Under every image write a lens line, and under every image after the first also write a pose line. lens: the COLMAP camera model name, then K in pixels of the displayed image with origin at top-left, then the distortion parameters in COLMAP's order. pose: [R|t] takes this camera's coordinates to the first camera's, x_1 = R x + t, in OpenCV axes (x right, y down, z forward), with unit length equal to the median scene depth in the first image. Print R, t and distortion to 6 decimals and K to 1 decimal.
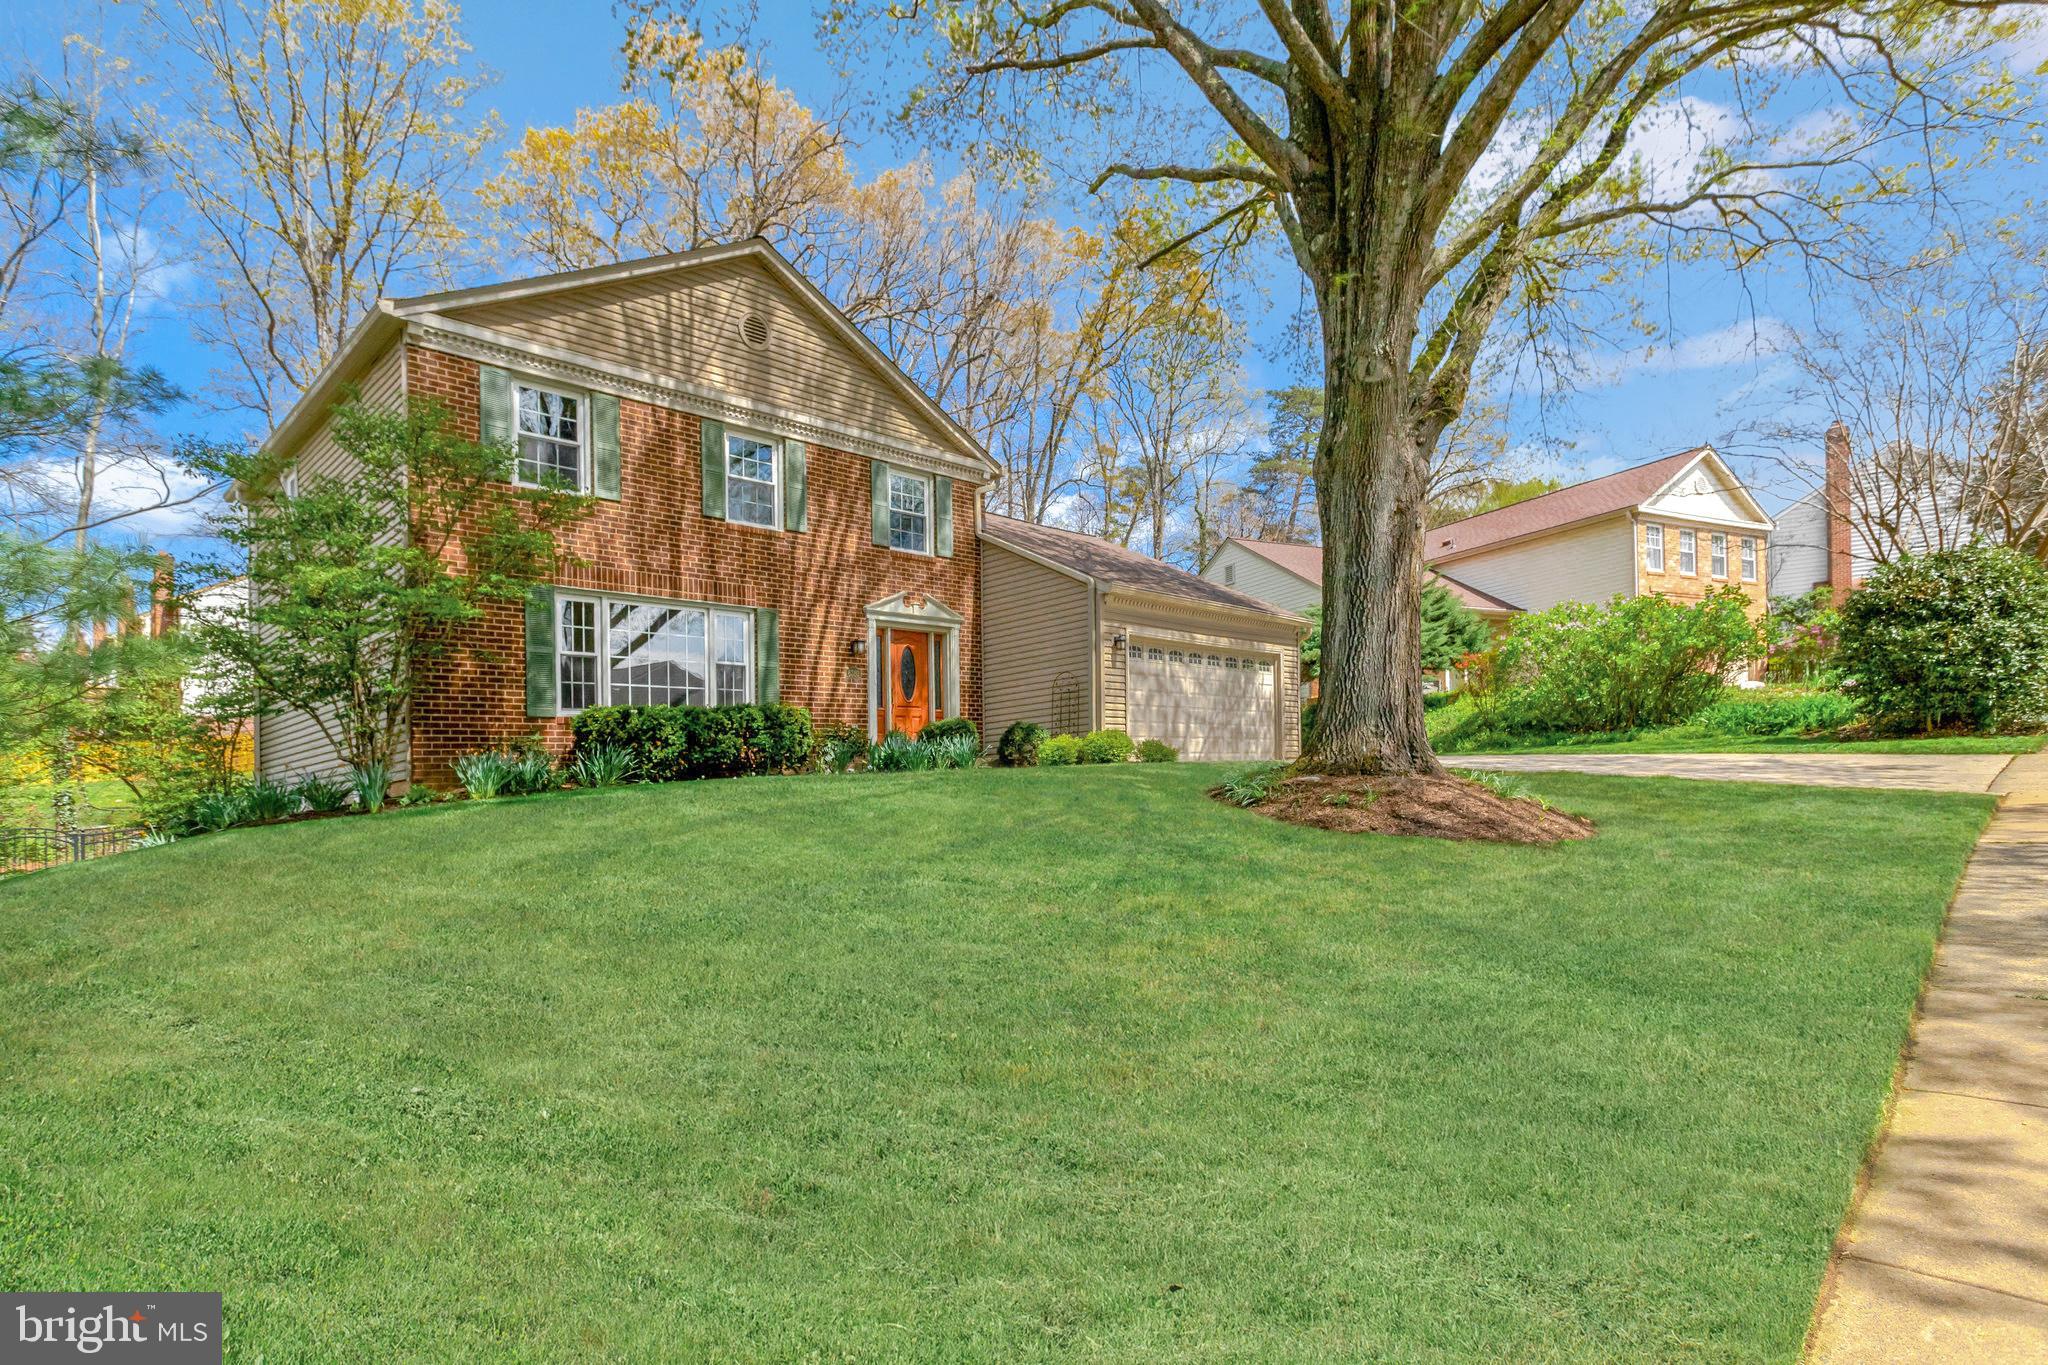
lens RADIAL K [[1086.8, 0, 950.8], [0, 1086.8, 739.9], [0, 0, 1]] dist [-0.003647, -0.001363]
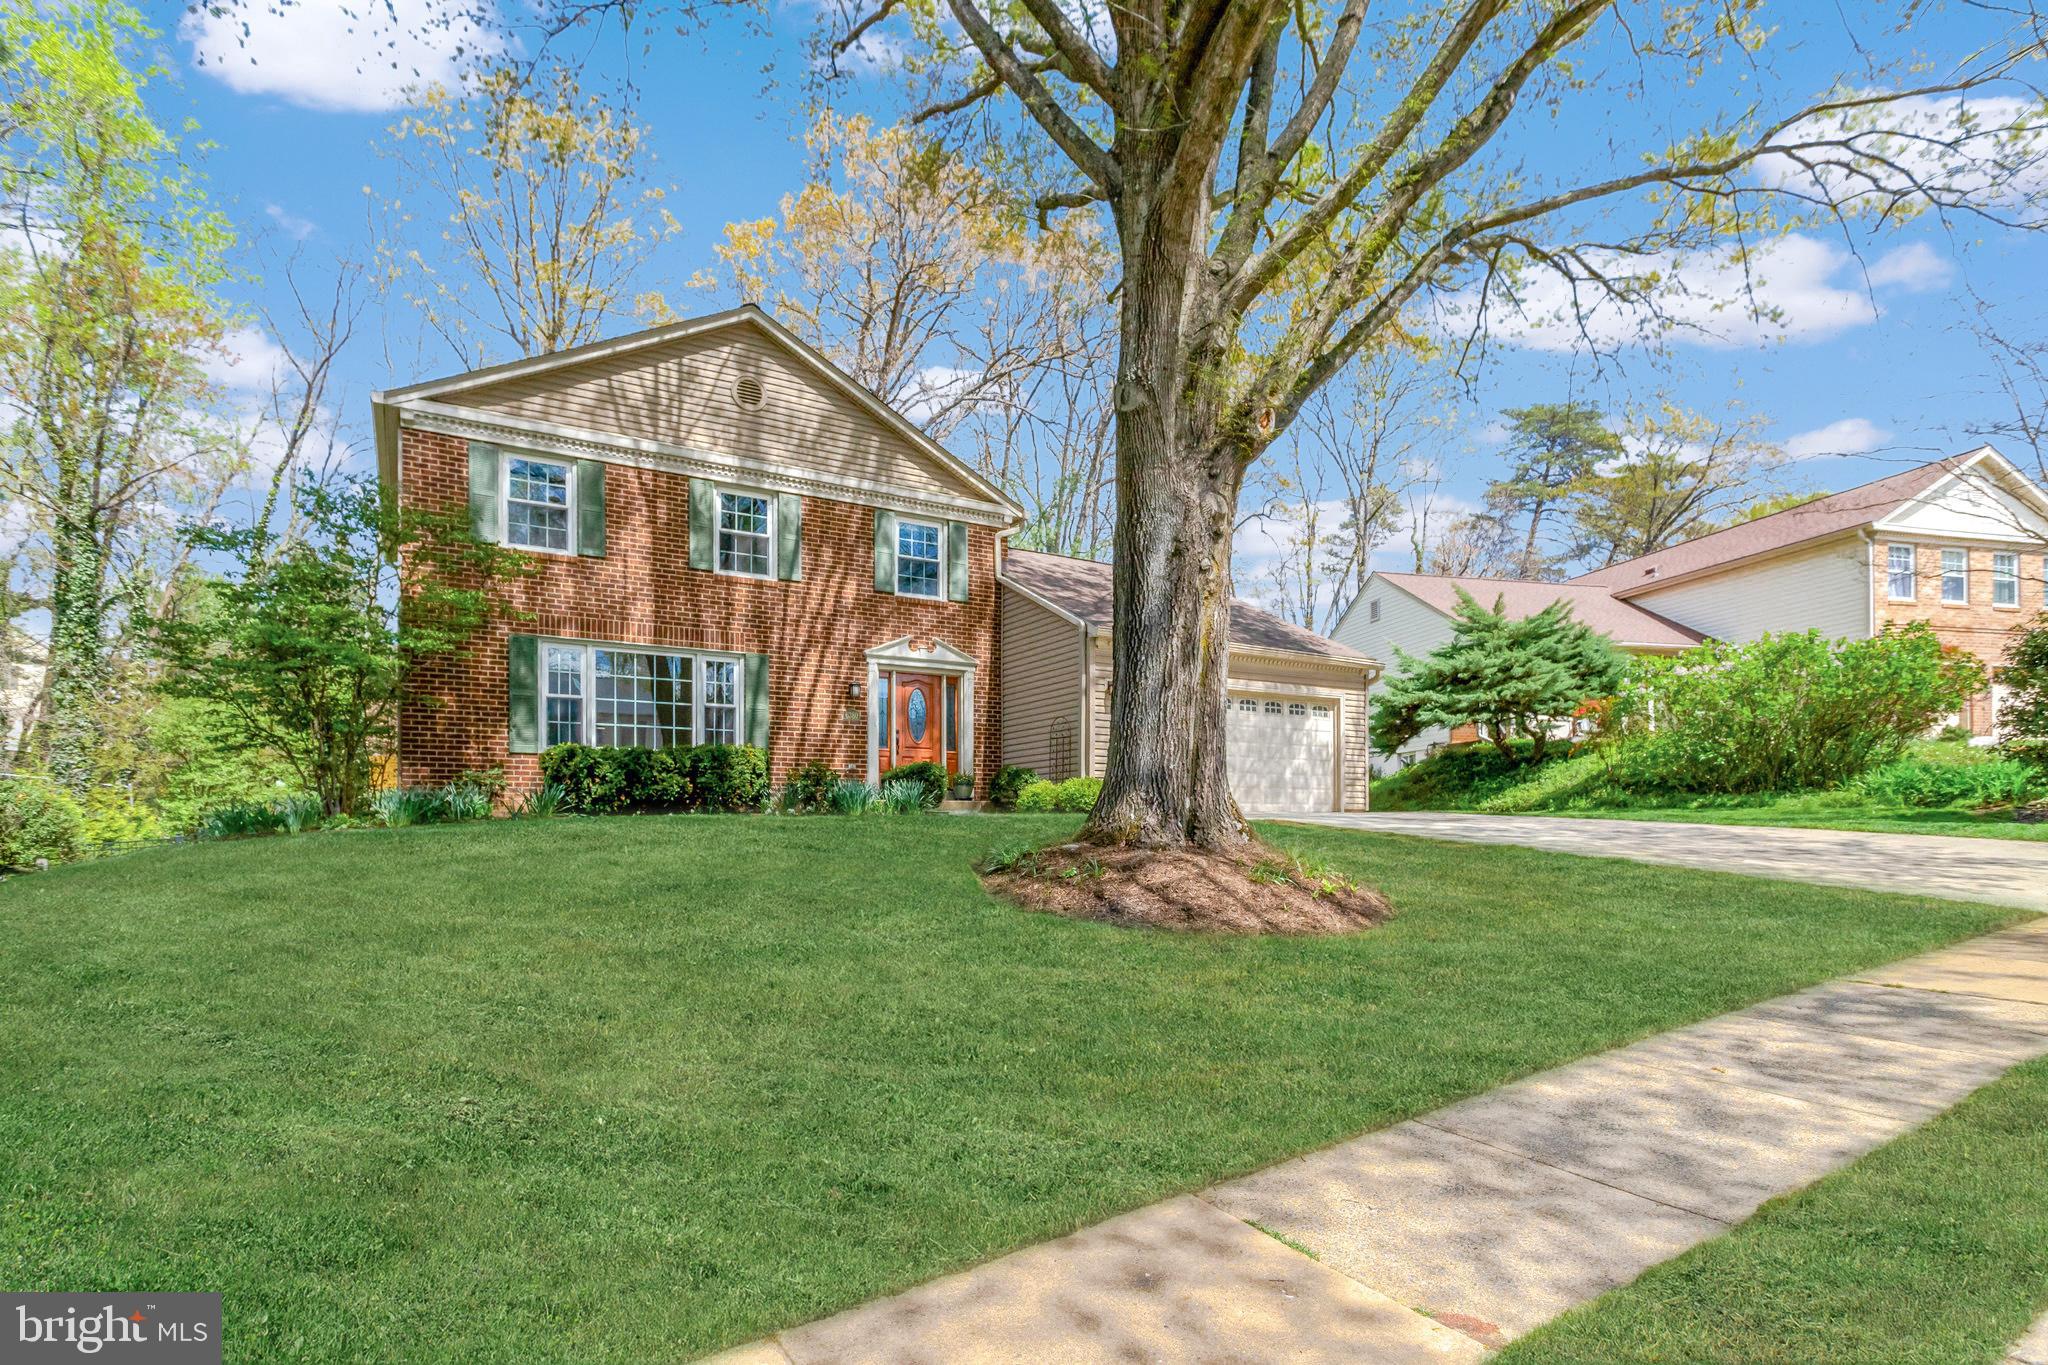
lens RADIAL K [[1030.9, 0, 980.9], [0, 1030.9, 756.6], [0, 0, 1]] dist [-0.001343, 0.000335]
pose [[0.964212, 0.024903, -0.263960, 0.295870], [-0.027095, 0.999622, -0.004668, -0.020888], [0.263744, 0.011653, 0.964522, 0.085559]]
